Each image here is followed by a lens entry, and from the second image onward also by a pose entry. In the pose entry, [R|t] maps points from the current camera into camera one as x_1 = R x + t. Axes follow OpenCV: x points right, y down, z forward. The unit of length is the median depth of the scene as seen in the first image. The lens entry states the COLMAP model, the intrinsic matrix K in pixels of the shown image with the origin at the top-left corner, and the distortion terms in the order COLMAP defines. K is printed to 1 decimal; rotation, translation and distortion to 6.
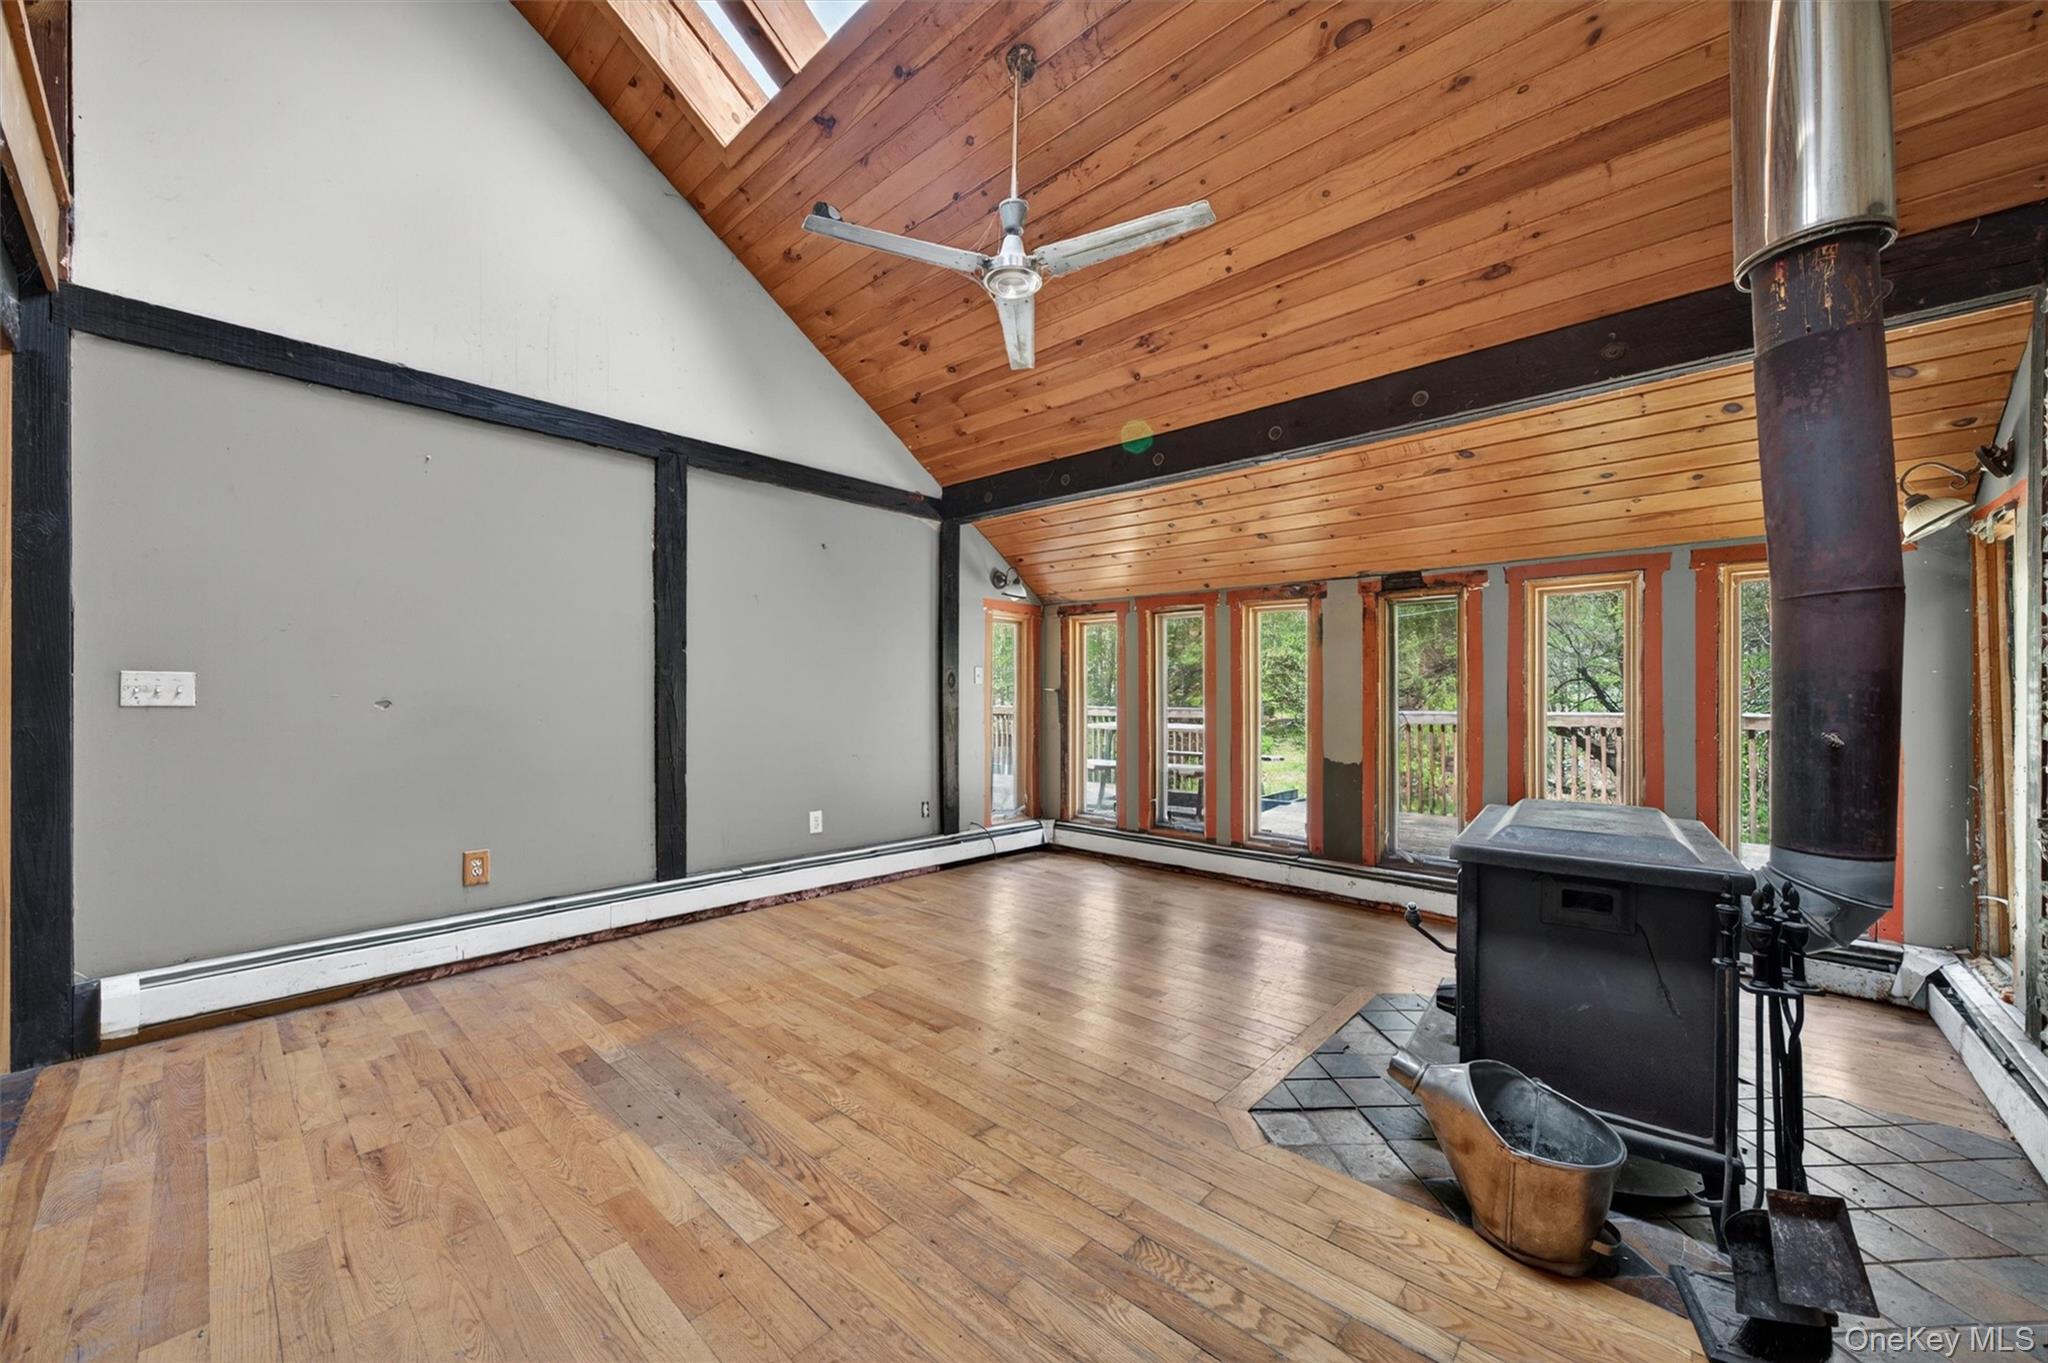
lens RADIAL K [[802.1, 0, 1024.0], [0, 802.1, 681.5], [0, 0, 1]] dist [0.000060, 0.000243]
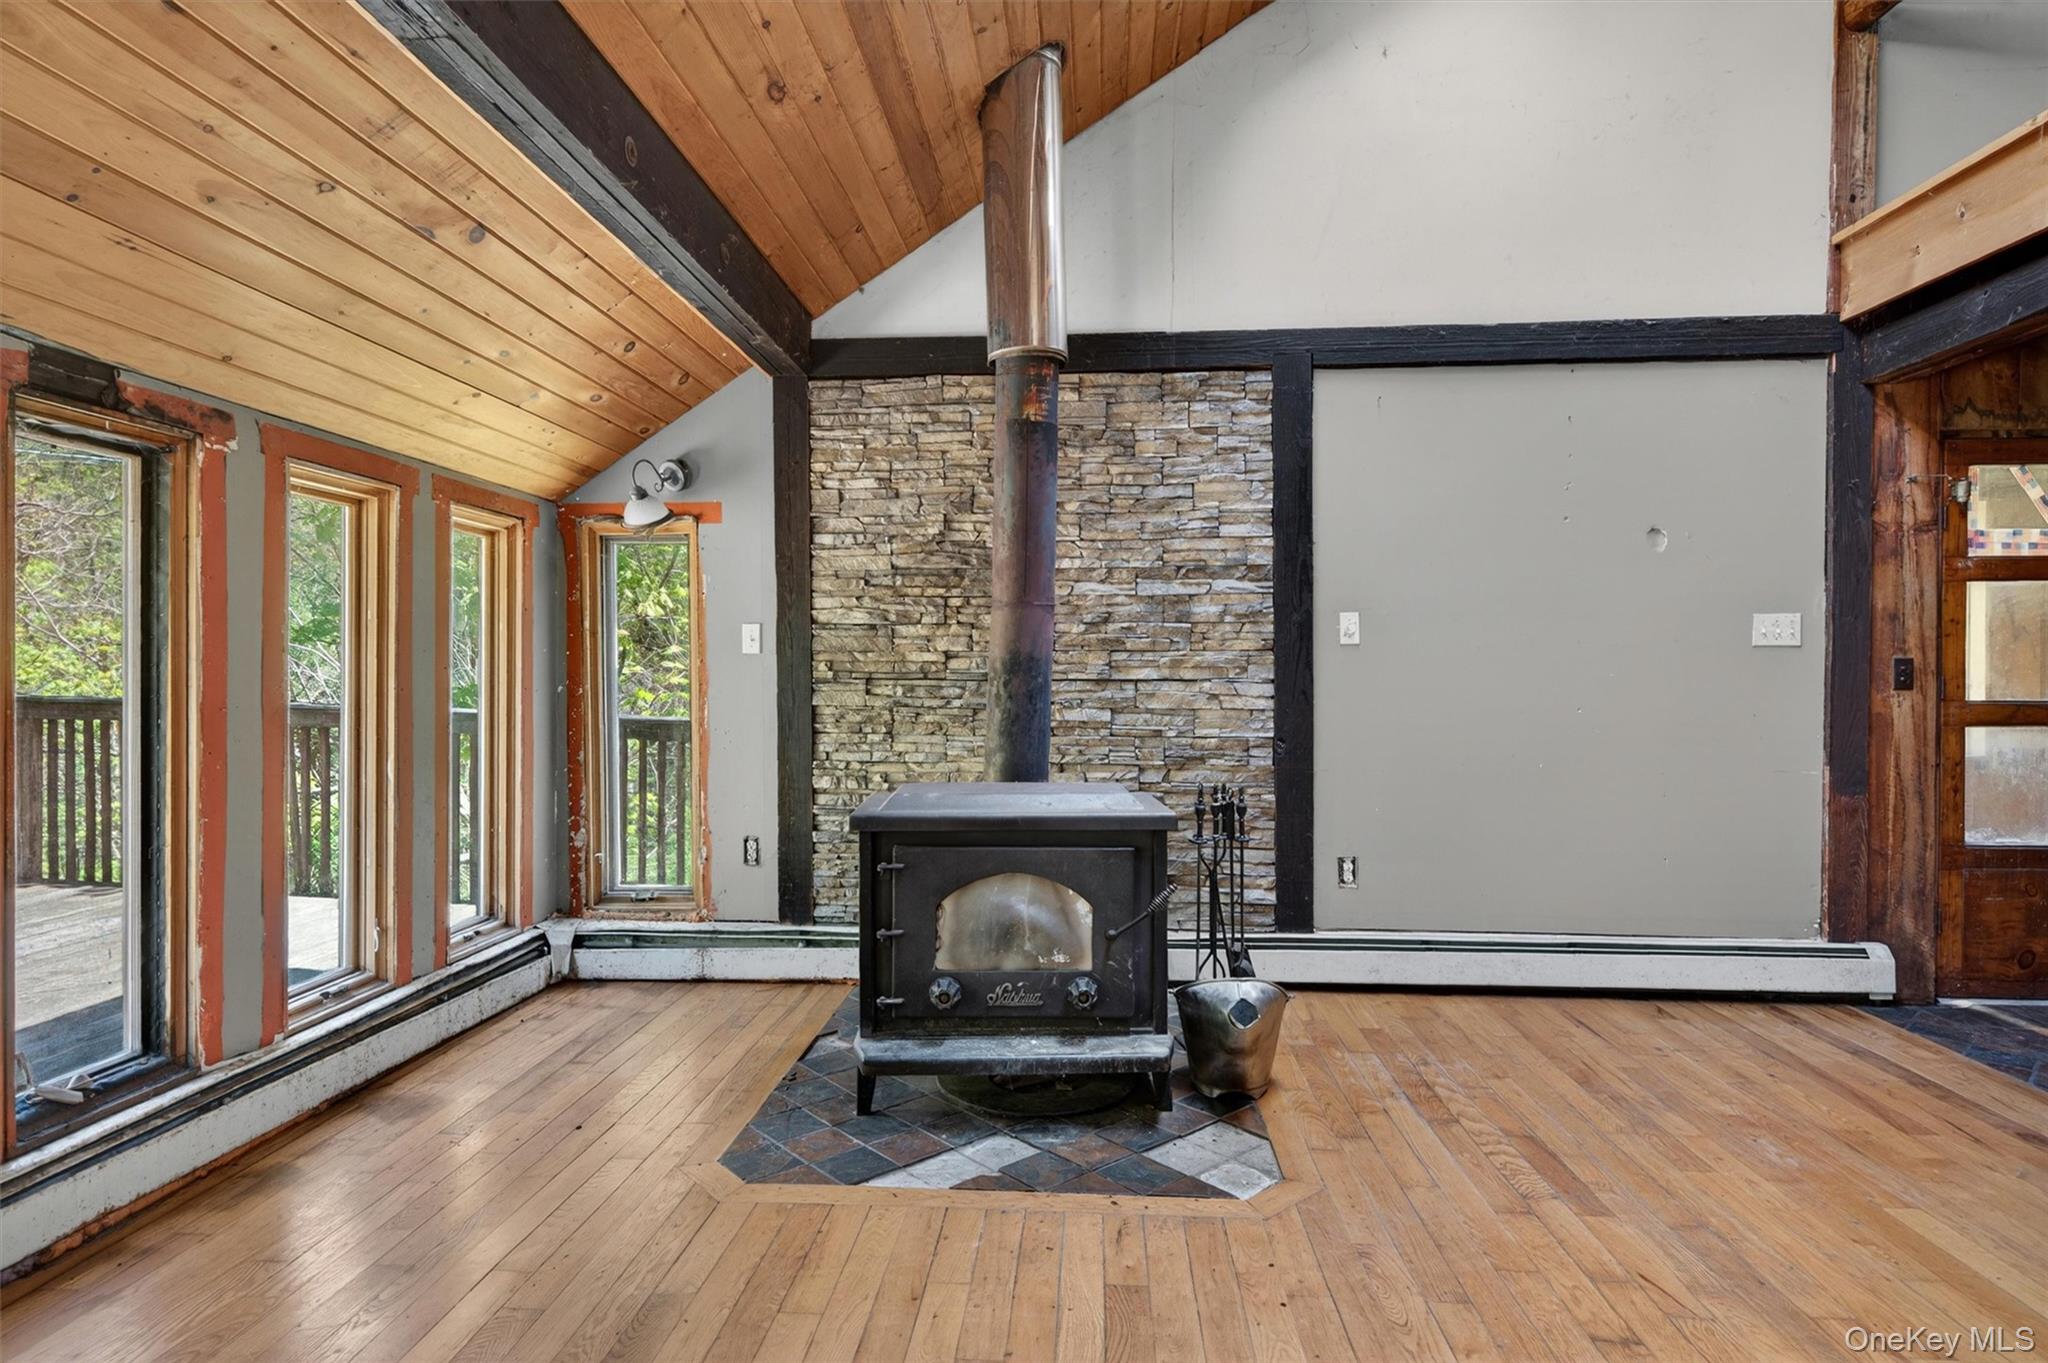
lens RADIAL K [[1044.5, 0, 1029.2], [0, 1044.5, 705.2], [0, 0, 1]] dist [-0.012831, -0.000140]
pose [[-0.616306, -0.024271, 0.787133, -0.310936], [-0.010570, 0.999690, 0.022549, 0.024403], [-0.787436, 0.005577, -0.616371, 1.464893]]
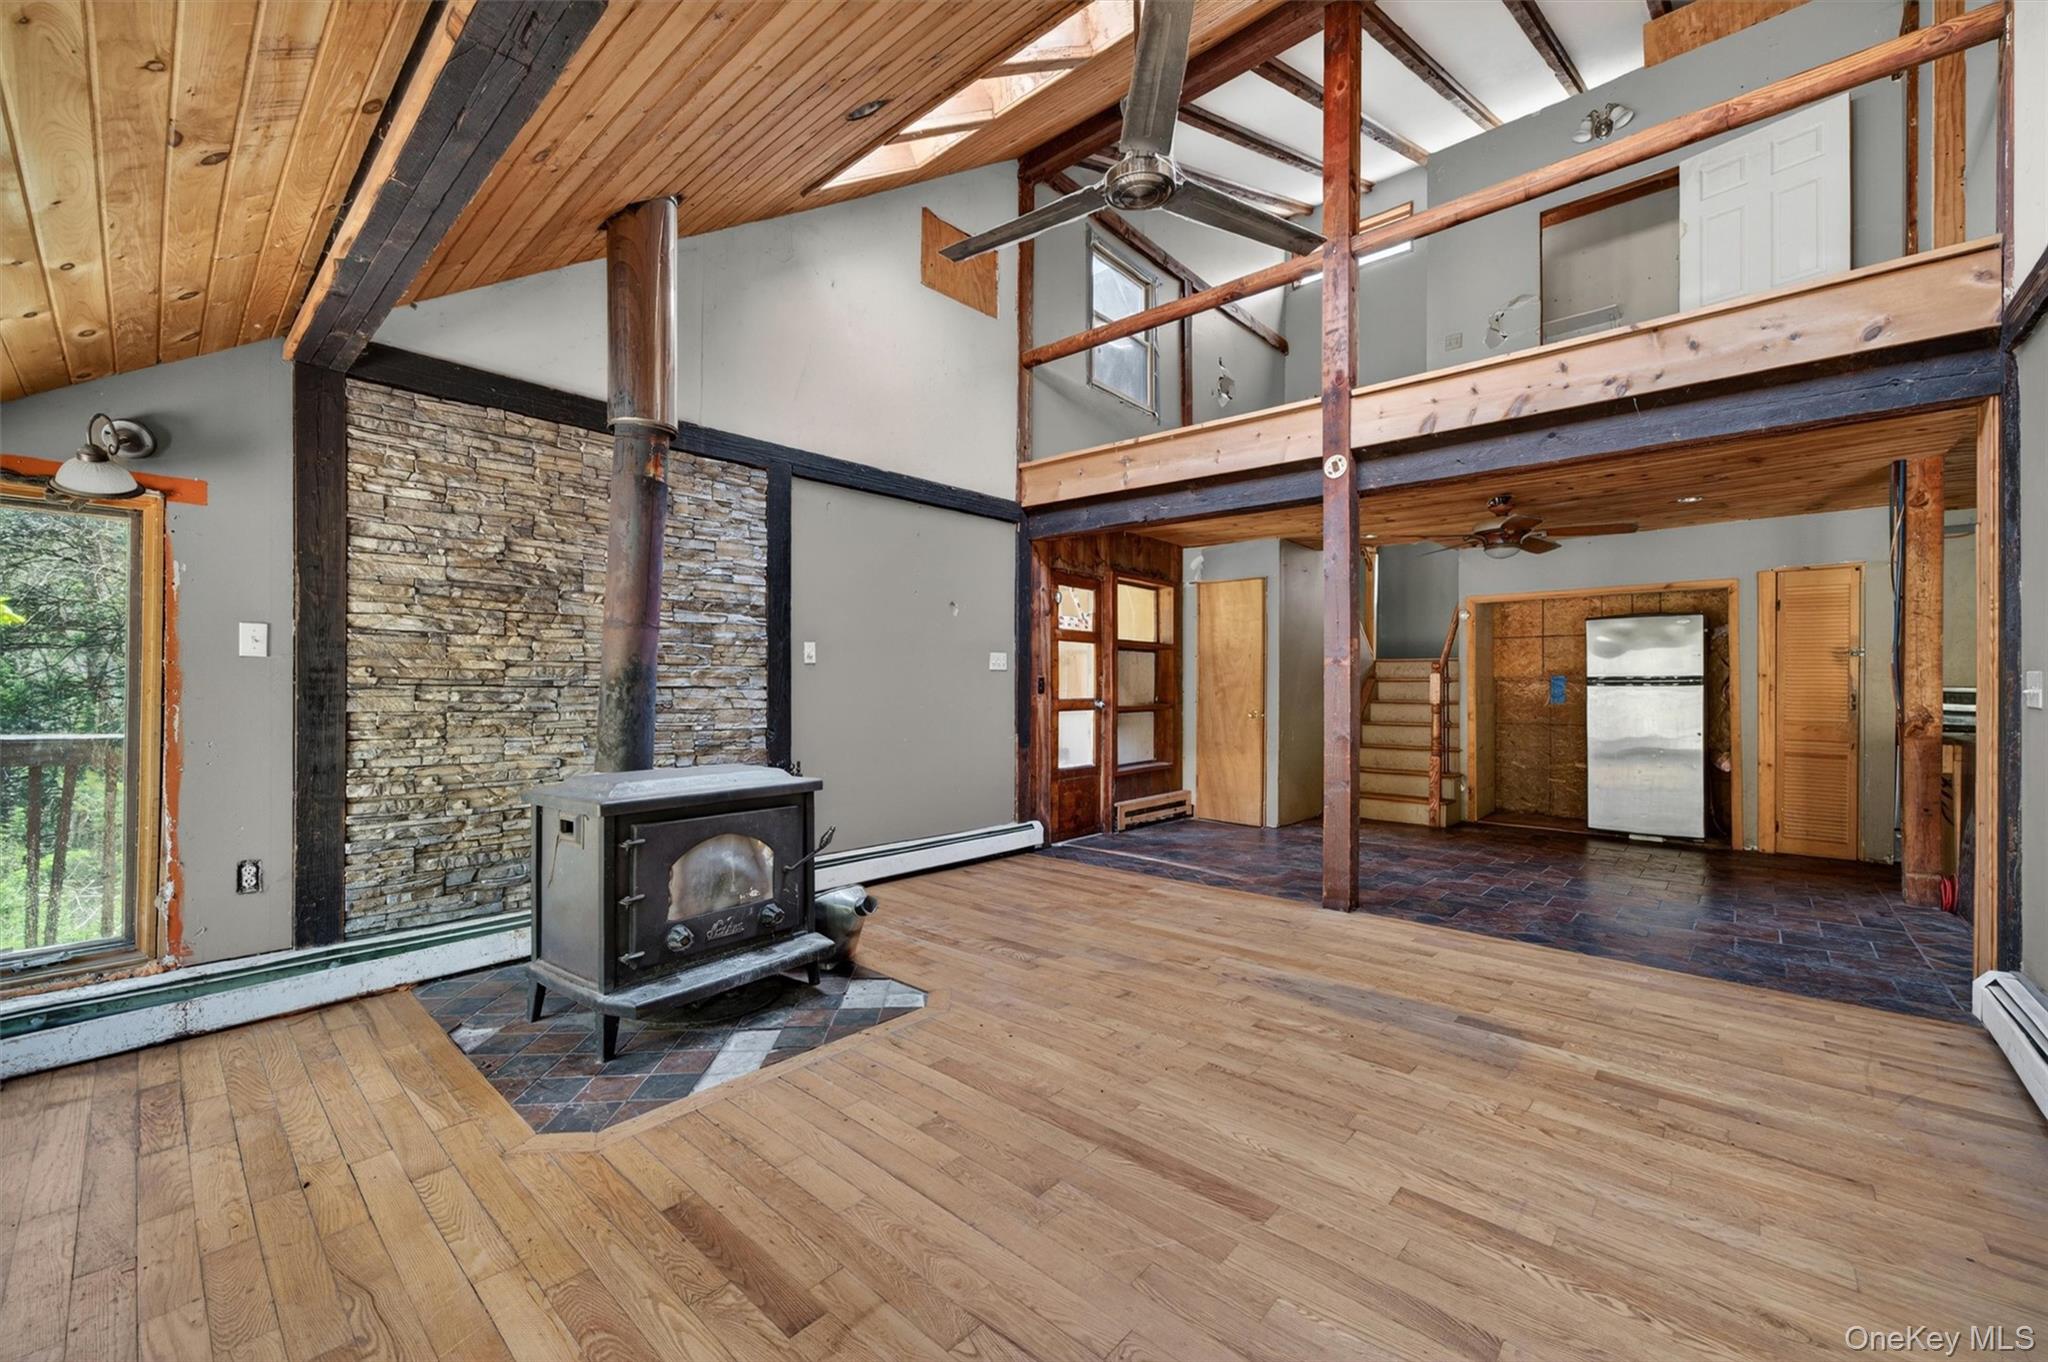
lens RADIAL K [[802.1, 0, 1024.0], [0, 802.1, 681.0], [0, 0, 1]] dist [0.000060, 0.000243]
pose [[-0.999925, -0.011141, 0.005083, 0.099246], [-0.011225, 0.999798, -0.016643, 0.026507], [-0.004897, -0.016698, -0.999849, 1.875331]]
